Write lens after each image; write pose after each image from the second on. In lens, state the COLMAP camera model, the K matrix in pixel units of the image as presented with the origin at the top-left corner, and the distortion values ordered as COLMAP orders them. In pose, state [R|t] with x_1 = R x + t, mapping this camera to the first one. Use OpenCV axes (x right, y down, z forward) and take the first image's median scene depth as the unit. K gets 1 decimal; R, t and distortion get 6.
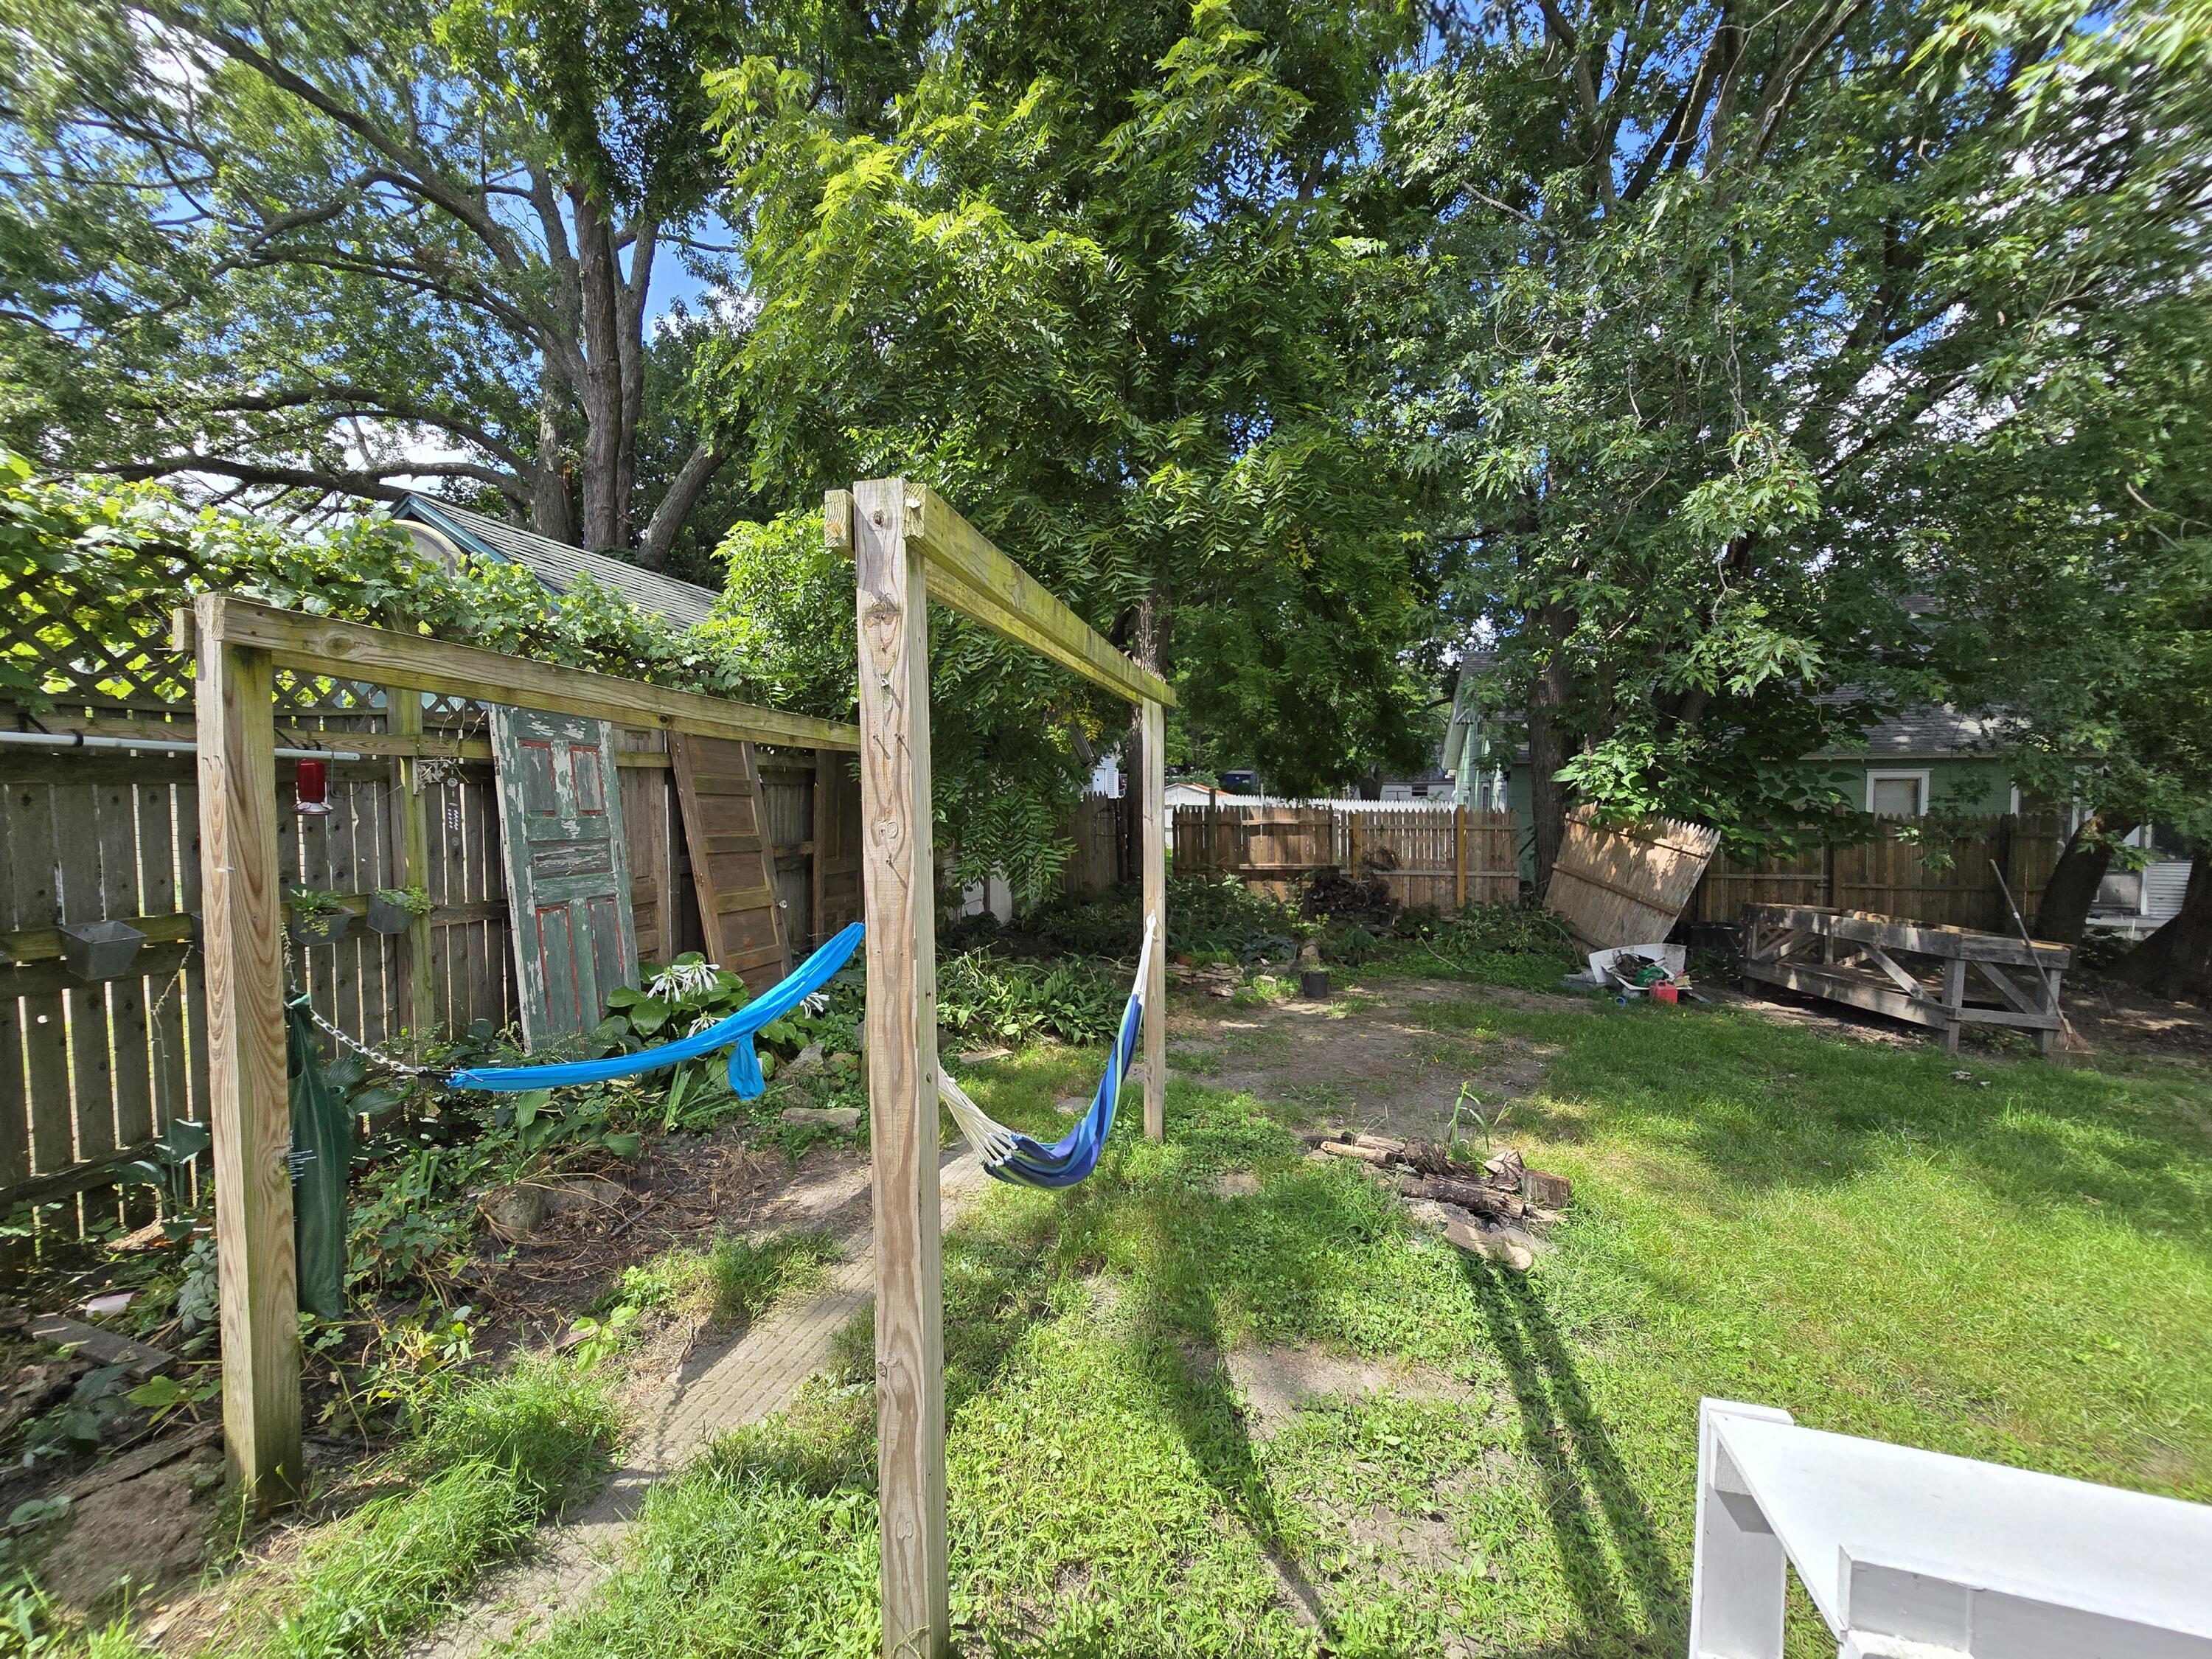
lens RADIAL K [[908.3, 0, 1097.5], [0, 908.3, 832.4], [0, 0, 1]] dist [-0.003901, 0.000113]
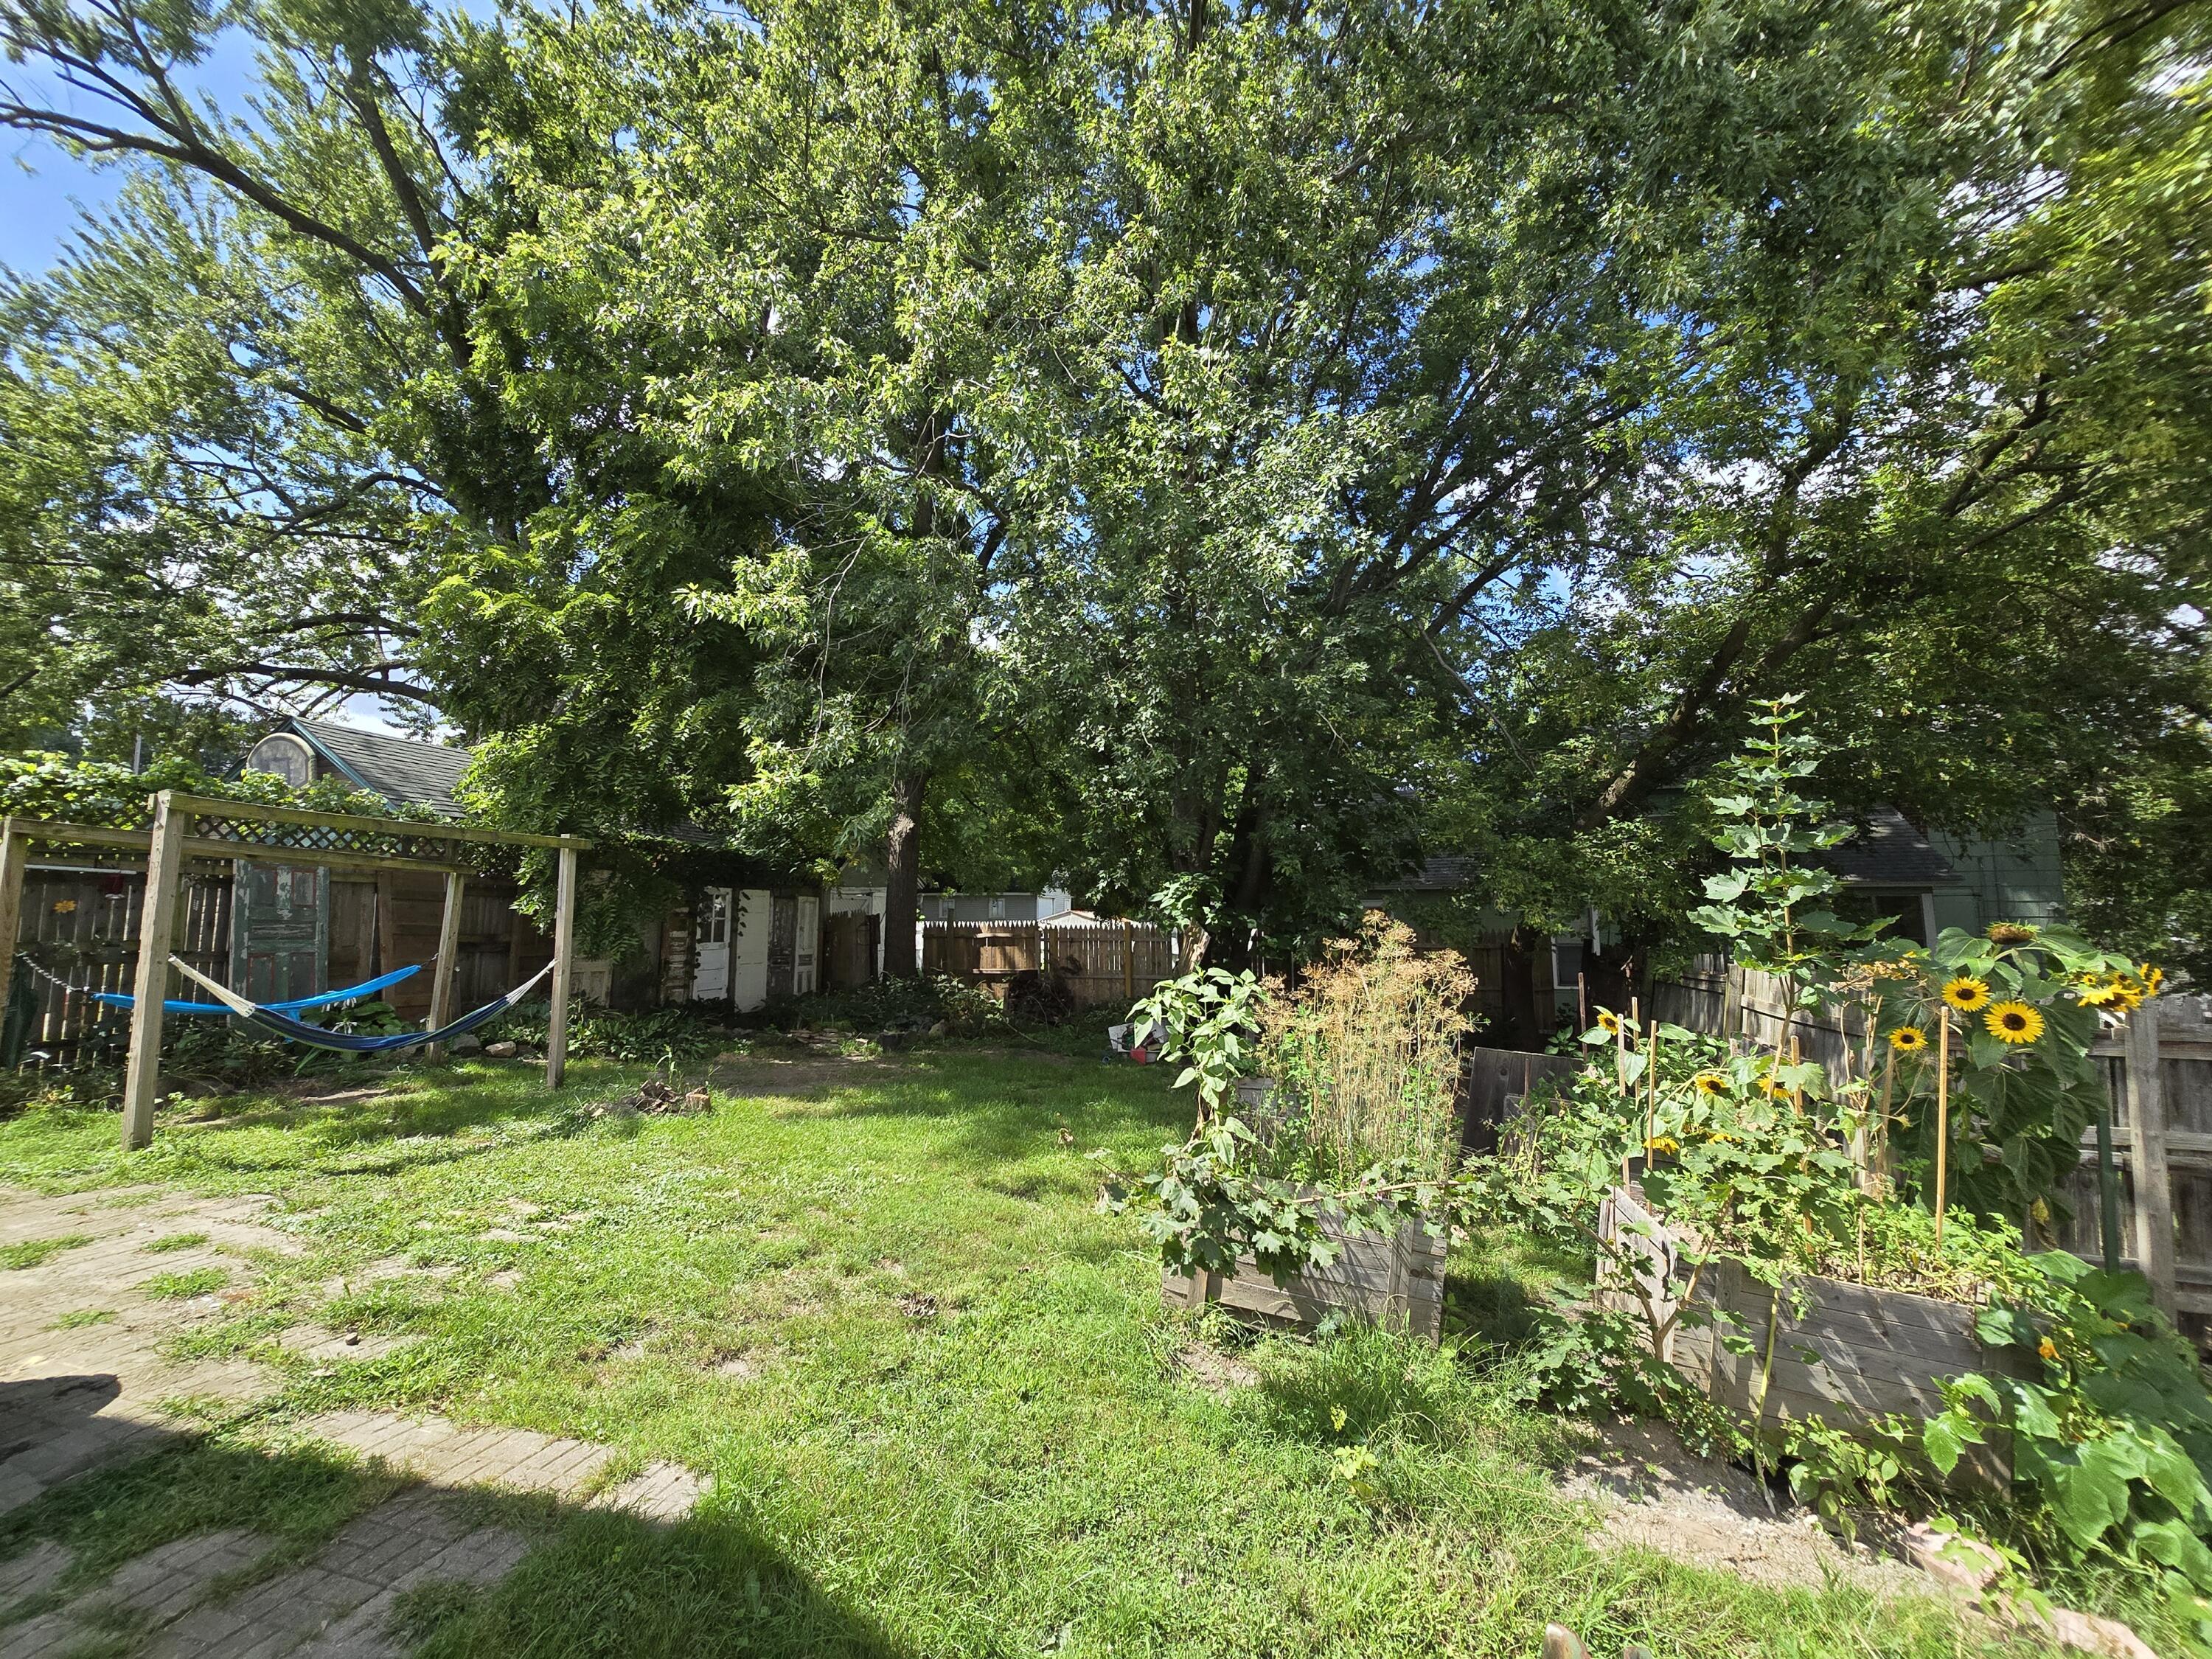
lens RADIAL K [[908.3, 0, 1097.5], [0, 908.3, 832.4], [0, 0, 1]] dist [-0.003901, 0.000113]
pose [[0.997892, 0.000911, -0.064896, 0.415880], [-0.010350, 0.989339, -0.145263, 0.028601], [0.064072, 0.145629, 0.987262, -0.256913]]
